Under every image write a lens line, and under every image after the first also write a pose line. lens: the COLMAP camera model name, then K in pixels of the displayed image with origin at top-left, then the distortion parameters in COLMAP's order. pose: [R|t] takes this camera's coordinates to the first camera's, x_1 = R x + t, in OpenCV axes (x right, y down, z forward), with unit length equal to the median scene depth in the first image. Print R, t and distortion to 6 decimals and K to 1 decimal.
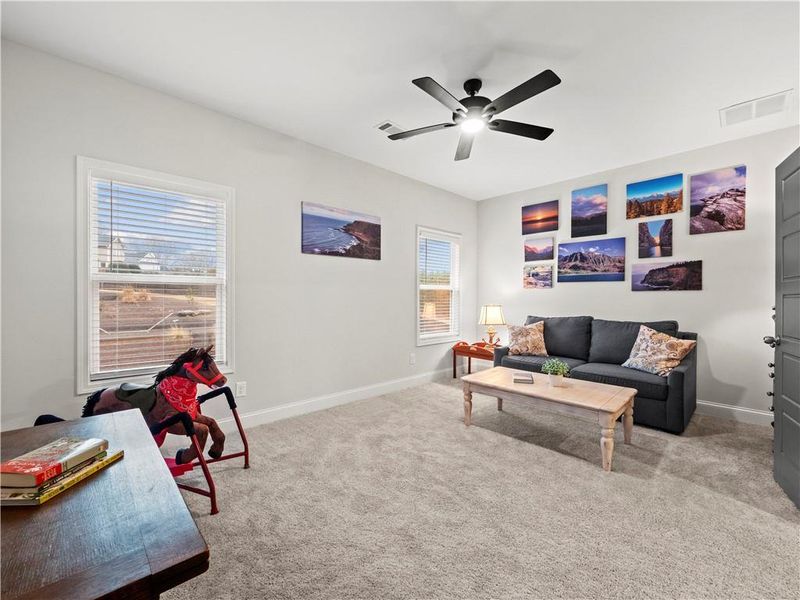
lens RADIAL K [[338.5, 0, 397.1], [0, 338.5, 303.4], [0, 0, 1]] dist [-0.003966, -0.000341]
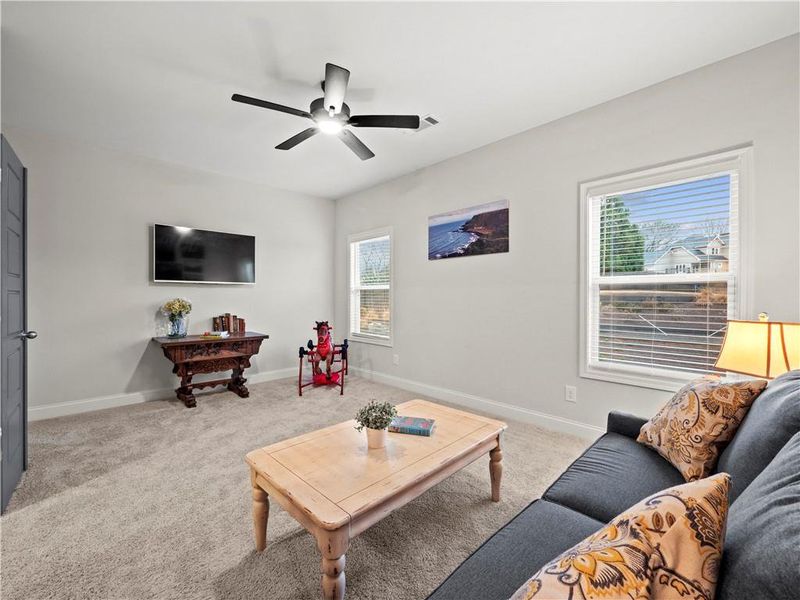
lens RADIAL K [[338.5, 0, 397.1], [0, 338.5, 303.4], [0, 0, 1]] dist [-0.003966, -0.000341]
pose [[0.011019, 0.014210, -0.999838, 0.817733], [-0.028010, 0.999511, 0.013896, -0.009561], [0.999547, 0.027852, 0.011411, 0.790338]]
